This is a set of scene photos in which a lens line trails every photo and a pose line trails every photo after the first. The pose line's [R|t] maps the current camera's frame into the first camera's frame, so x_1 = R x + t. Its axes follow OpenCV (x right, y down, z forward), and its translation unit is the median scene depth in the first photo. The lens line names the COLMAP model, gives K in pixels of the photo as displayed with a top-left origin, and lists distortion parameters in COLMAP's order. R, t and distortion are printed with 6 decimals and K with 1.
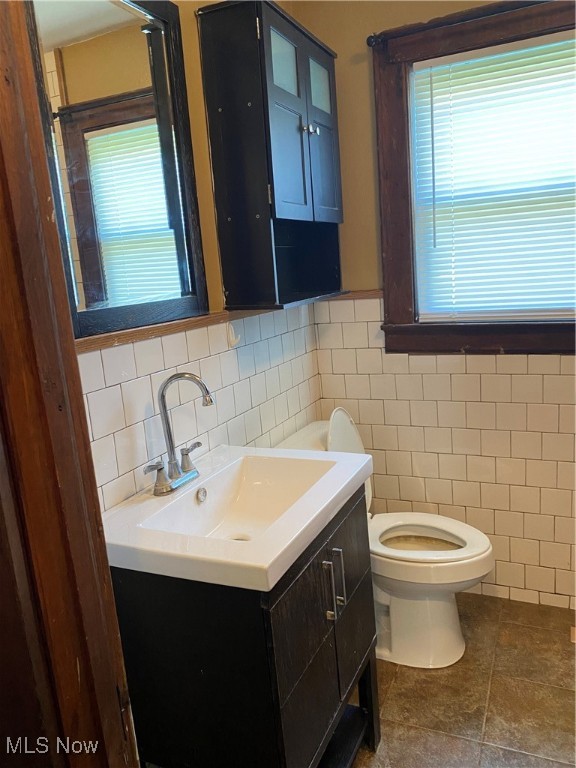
lens RADIAL K [[579.1, 0, 288.3], [0, 579.1, 380.0], [0, 0, 1]] dist [0.011421, -0.026388]
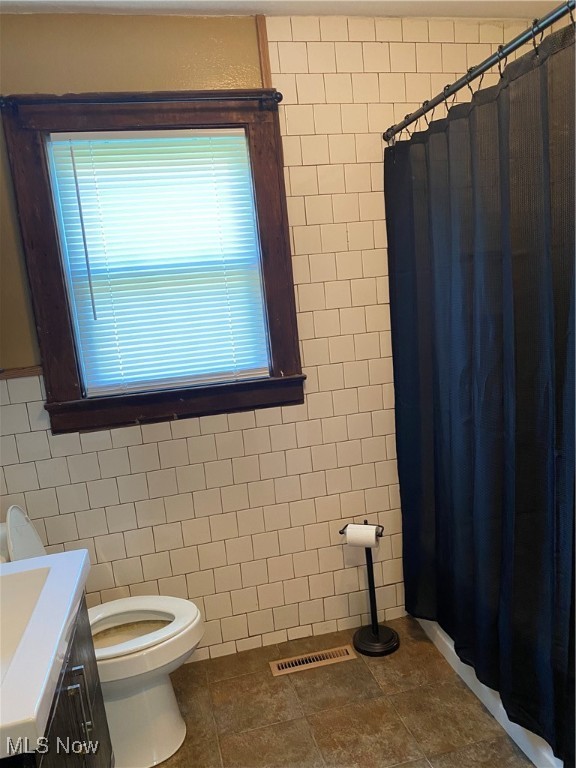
lens RADIAL K [[579.1, 0, 290.3], [0, 579.1, 389.7], [0, 0, 1]] dist [0.011421, -0.026388]
pose [[0.781317, -0.088969, 0.617760, -0.103281], [0.156738, 0.986038, -0.056228, -0.007333], [-0.604133, 0.140759, 0.784354, 0.058691]]
